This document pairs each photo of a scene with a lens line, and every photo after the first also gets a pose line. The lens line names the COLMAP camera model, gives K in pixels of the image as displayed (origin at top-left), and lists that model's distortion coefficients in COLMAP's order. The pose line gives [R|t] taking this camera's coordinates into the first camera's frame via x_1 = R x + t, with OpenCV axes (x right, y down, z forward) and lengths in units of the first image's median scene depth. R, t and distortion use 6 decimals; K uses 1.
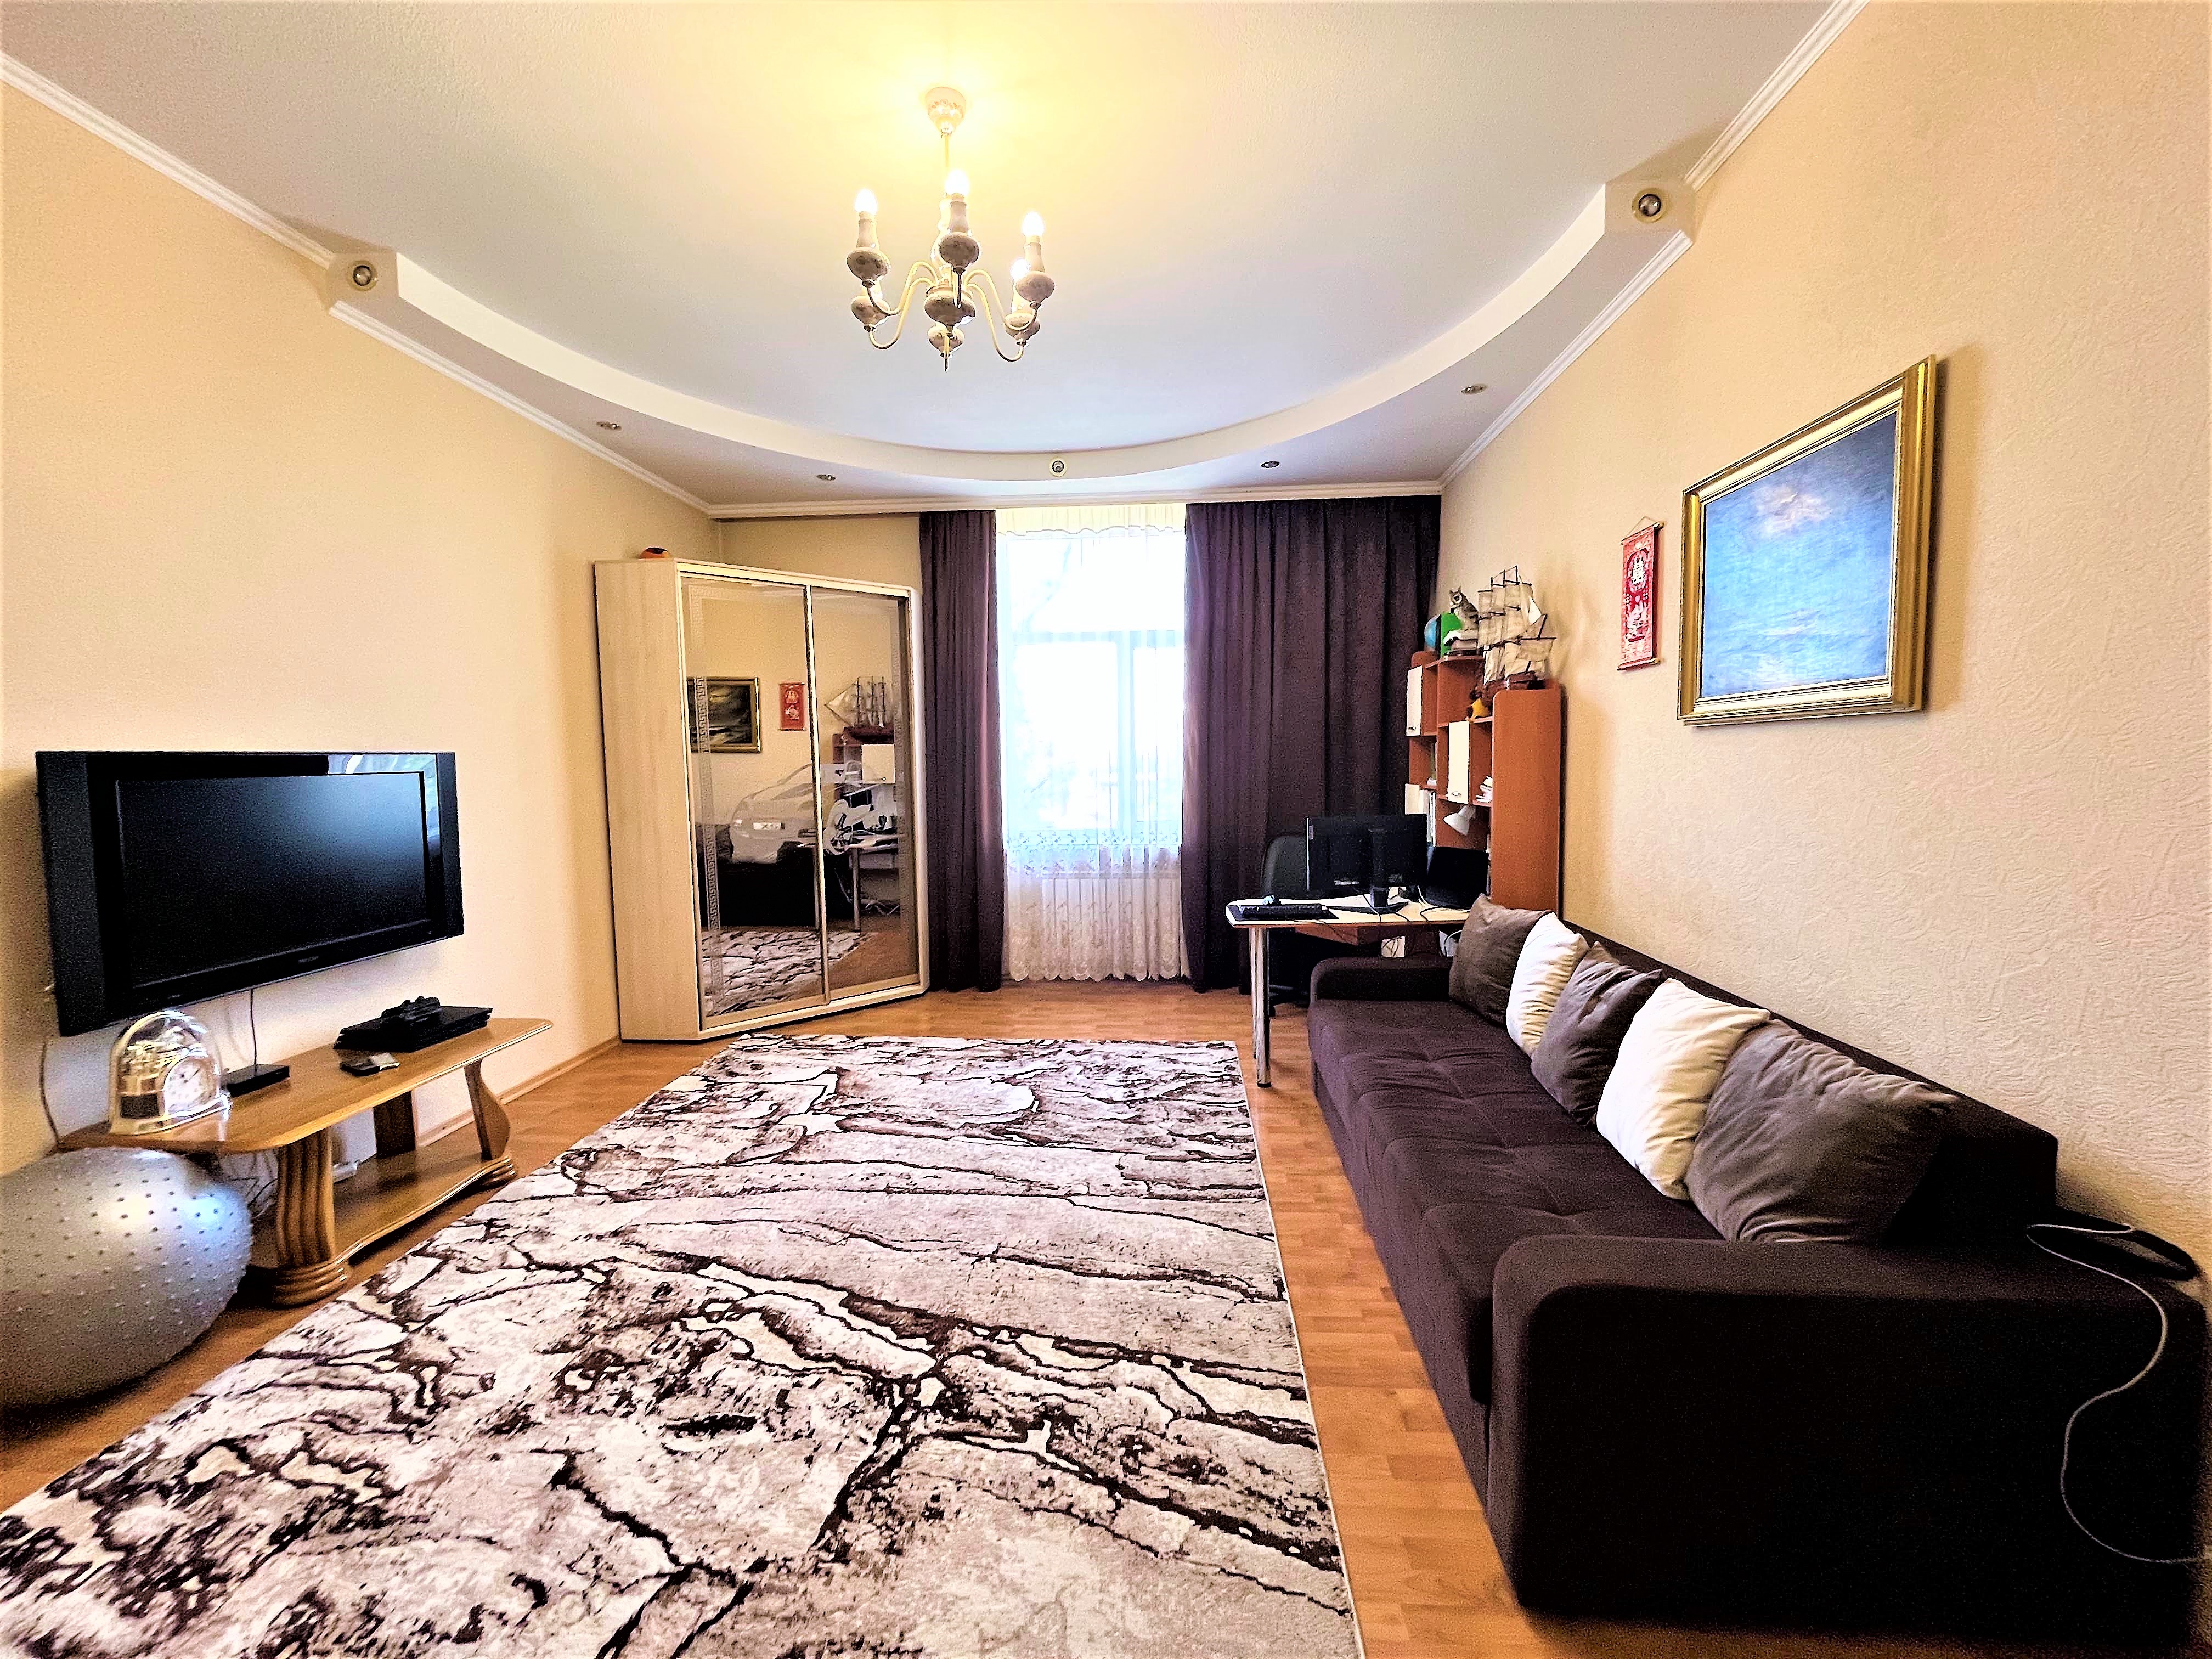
lens RADIAL K [[895.5, 0, 1104.8], [0, 895.5, 823.8], [0, 0, 1]] dist [-0.001662, 0.000003]
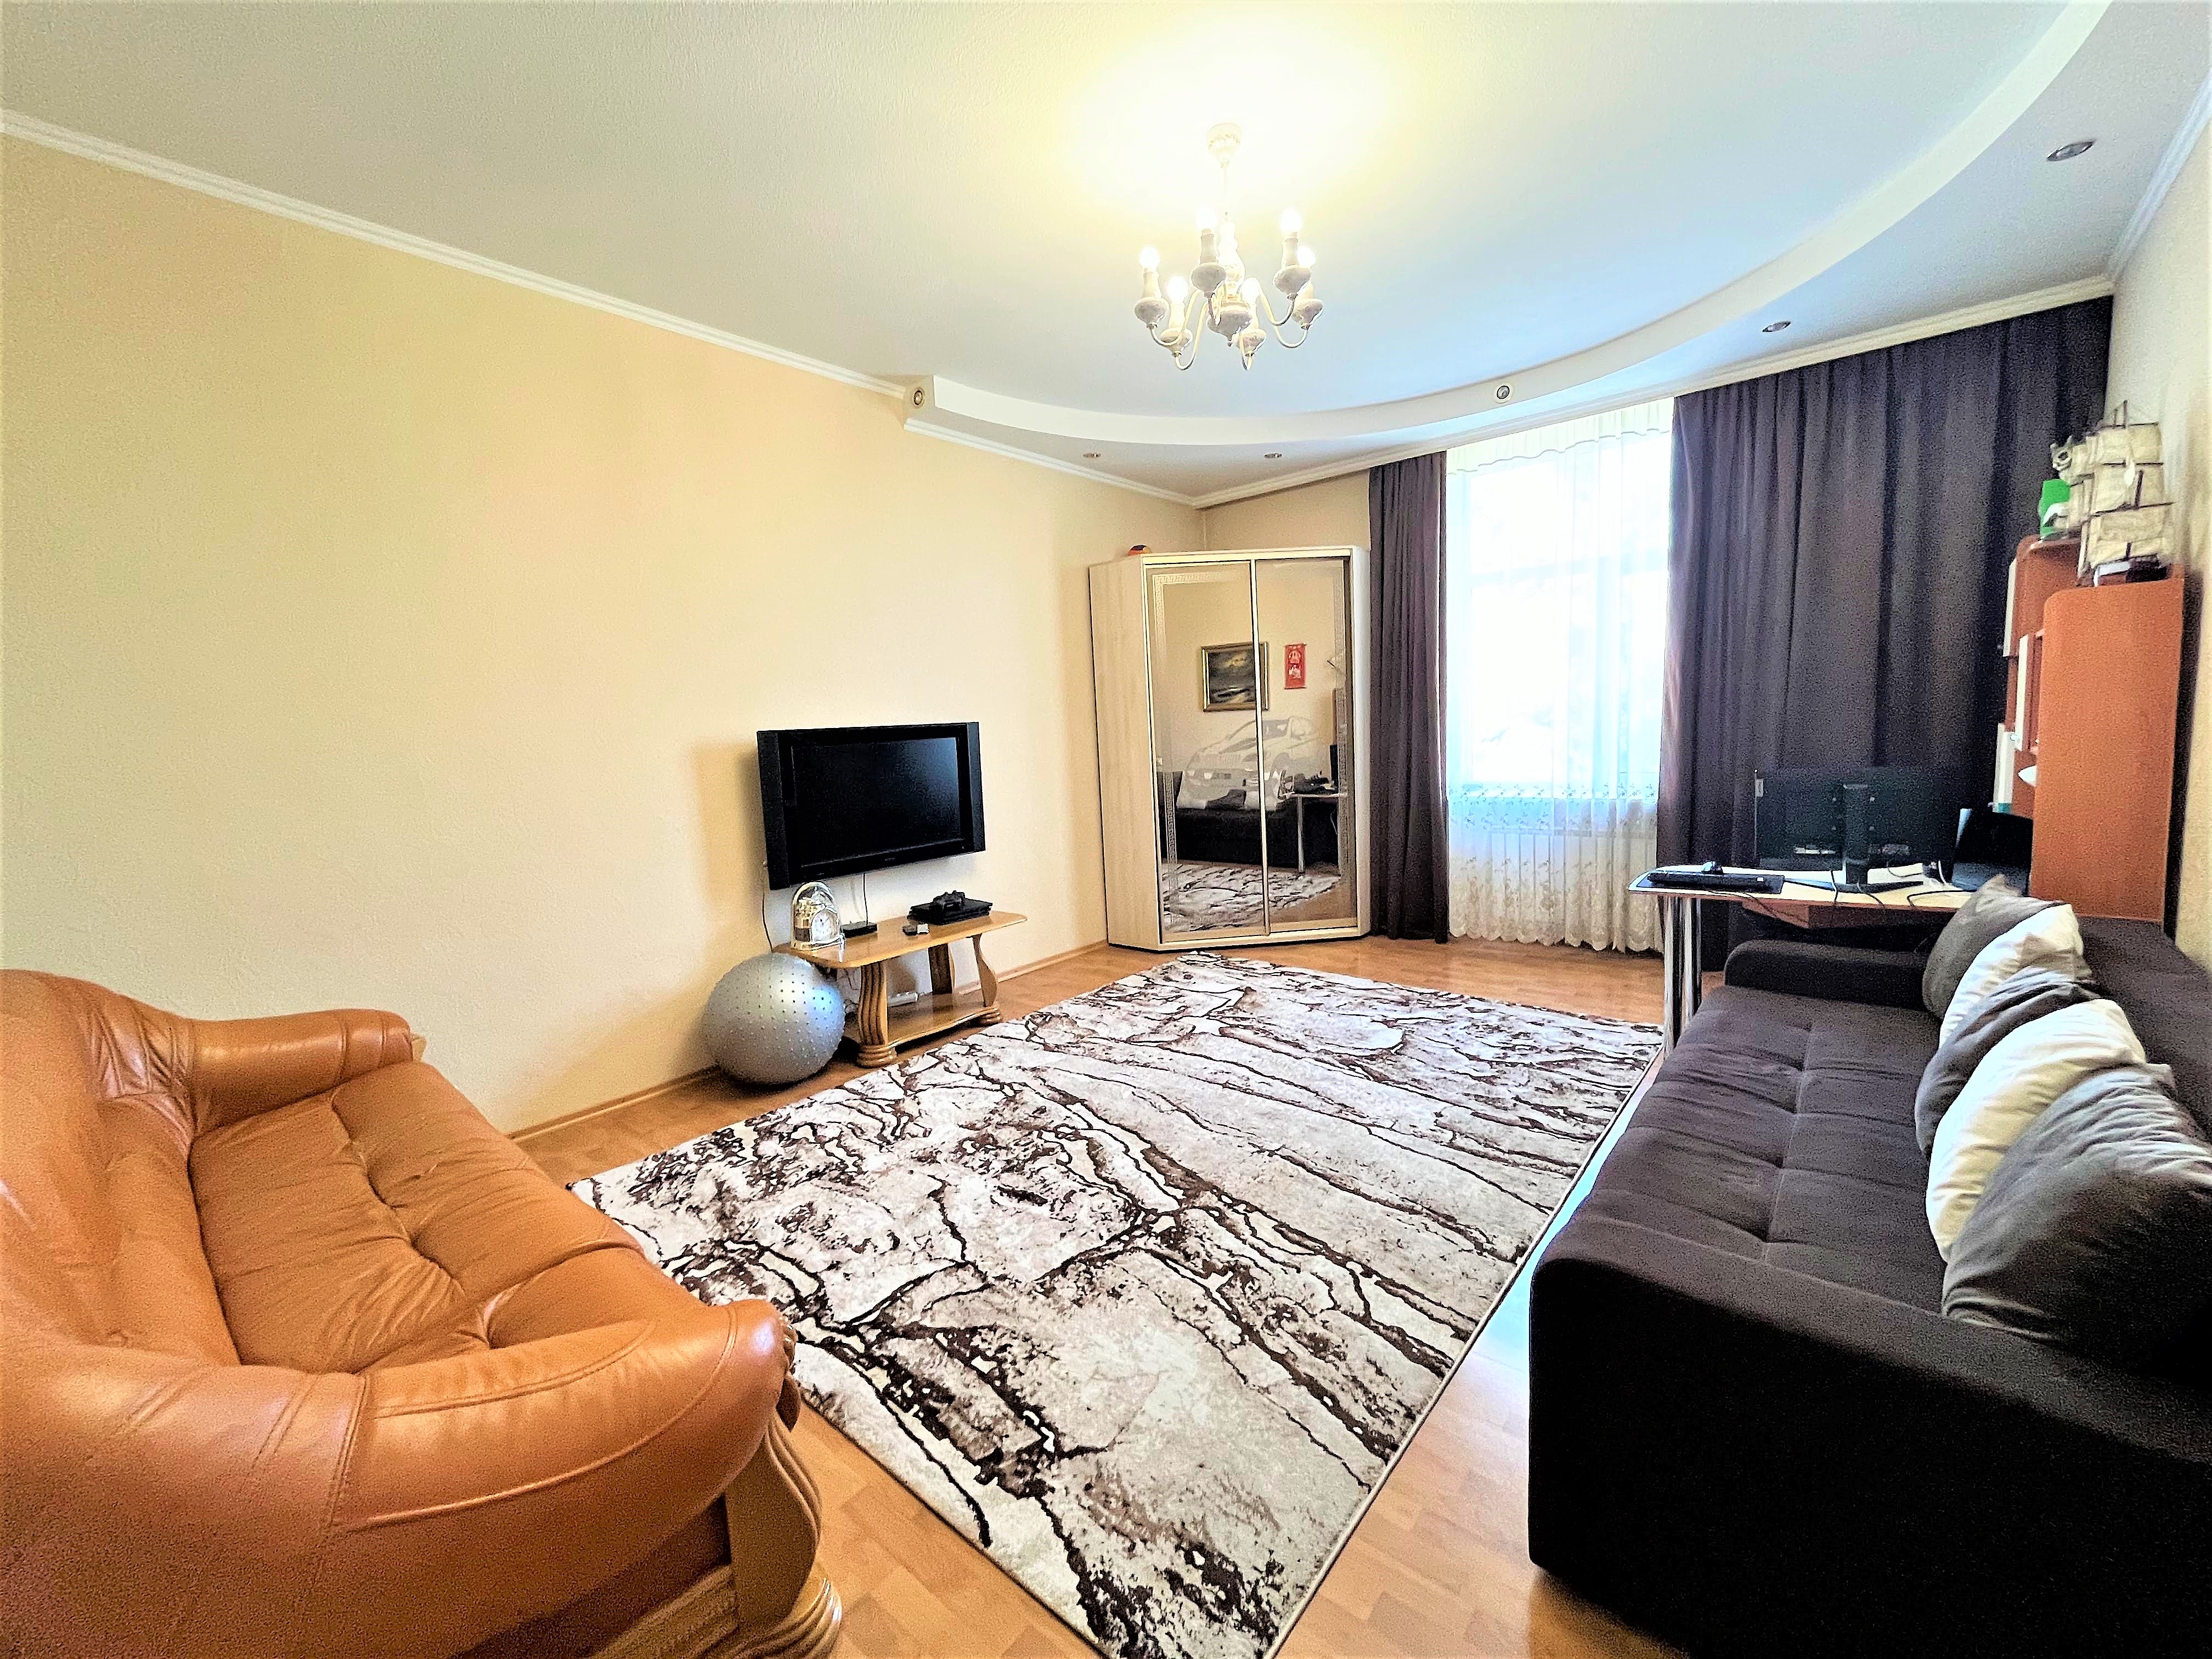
lens RADIAL K [[895.5, 0, 1104.1], [0, 895.5, 824.6], [0, 0, 1]] dist [-0.001662, 0.000003]
pose [[0.801465, 0.039716, -0.596722, 0.329187], [-0.005967, 0.998274, 0.058427, -0.001842], [0.598012, -0.043266, 0.800319, -0.026274]]
